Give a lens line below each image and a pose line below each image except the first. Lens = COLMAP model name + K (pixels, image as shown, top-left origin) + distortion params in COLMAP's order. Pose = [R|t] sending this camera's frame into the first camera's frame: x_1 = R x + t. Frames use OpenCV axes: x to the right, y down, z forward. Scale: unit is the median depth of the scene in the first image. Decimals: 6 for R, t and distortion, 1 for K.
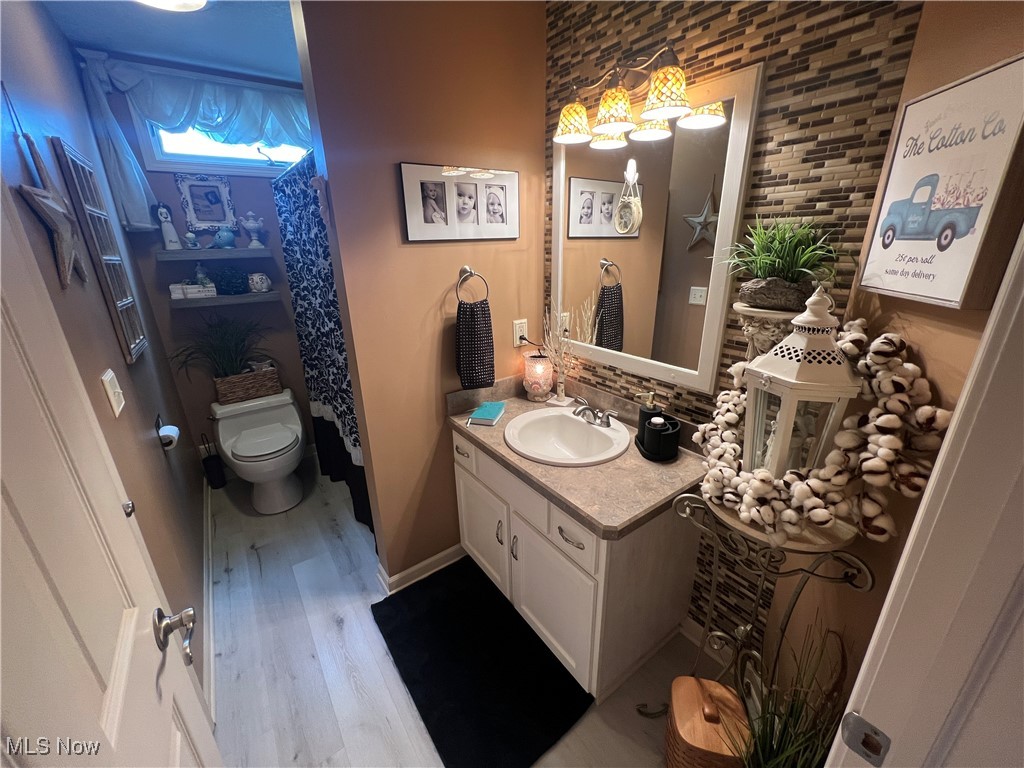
lens RADIAL K [[408.6, 0, 515.0], [0, 408.6, 383.6], [0, 0, 1]] dist [-0.003095, 0.000452]
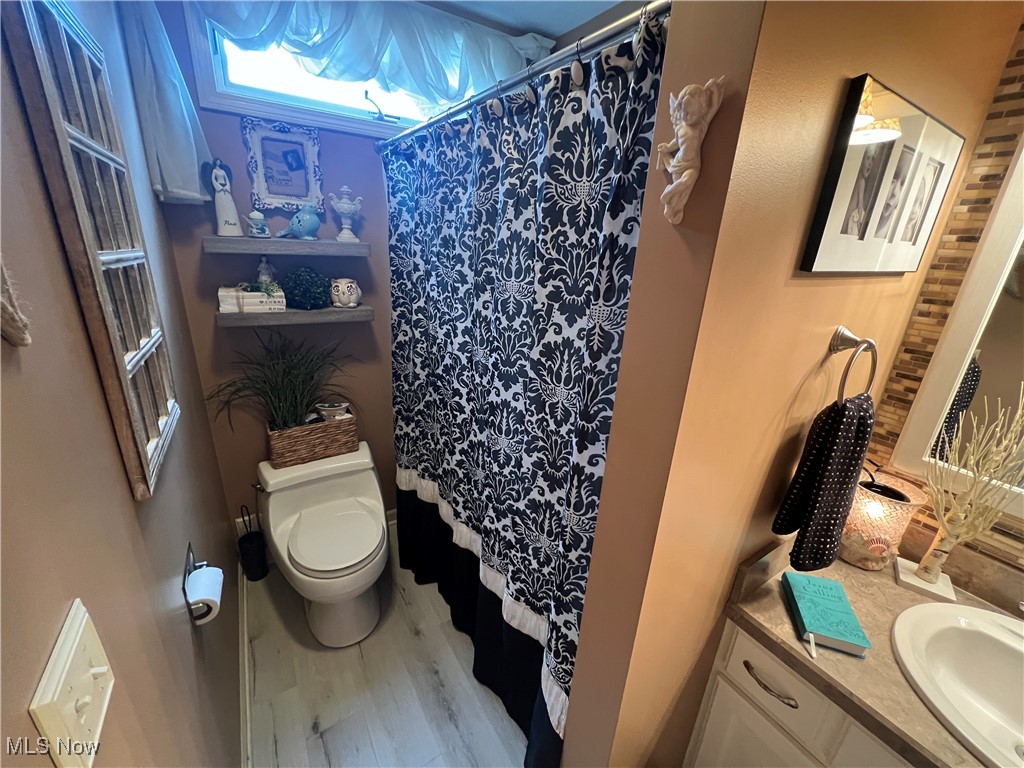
lens RADIAL K [[408.6, 0, 515.3], [0, 408.6, 383.1], [0, 0, 1]] dist [-0.003095, 0.000452]
pose [[0.995914, 0.086434, -0.026165, -0.342558], [-0.086485, 0.996253, -0.000810, -0.132031], [0.025997, 0.003070, 0.999657, 0.360685]]
